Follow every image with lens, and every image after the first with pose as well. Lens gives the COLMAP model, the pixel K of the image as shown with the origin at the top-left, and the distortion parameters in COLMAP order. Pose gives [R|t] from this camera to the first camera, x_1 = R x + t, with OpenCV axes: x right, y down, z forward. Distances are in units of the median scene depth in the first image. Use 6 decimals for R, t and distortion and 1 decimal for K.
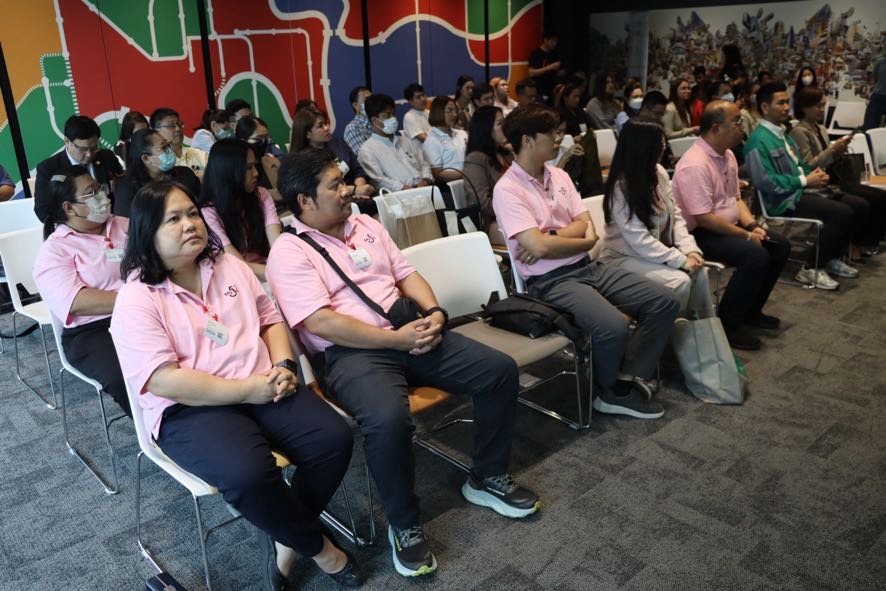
lens RADIAL K [[730.9, 0, 435.1], [0, 730.9, 302.4], [0, 0, 1]] dist [-0.155947, 0.126611]
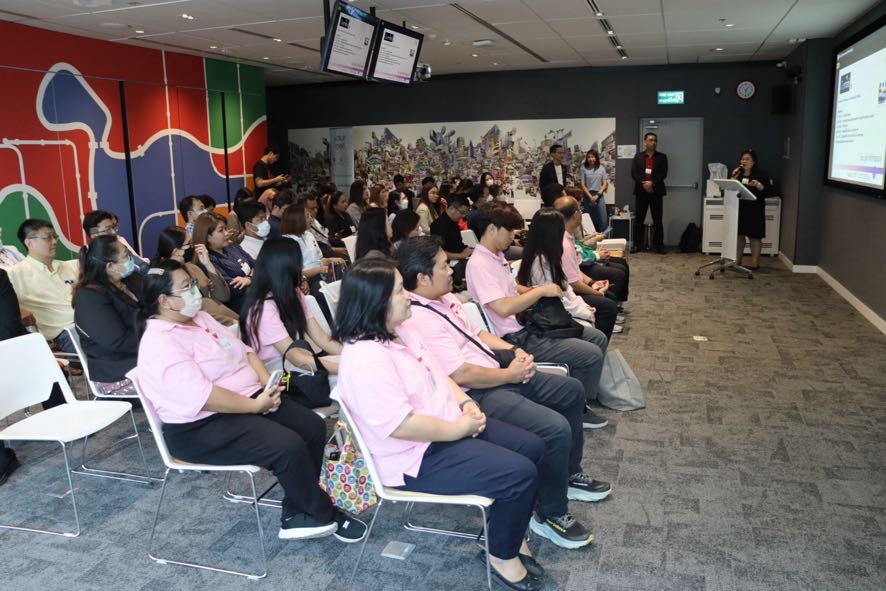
lens RADIAL K [[730.9, 0, 444.5], [0, 730.9, 302.3], [0, 0, 1]] dist [-0.155947, 0.126611]
pose [[0.860563, -0.084644, 0.502262, -0.201590], [0.158022, 0.981806, -0.105292, 0.009220], [-0.484211, 0.169979, 0.858281, -0.019393]]
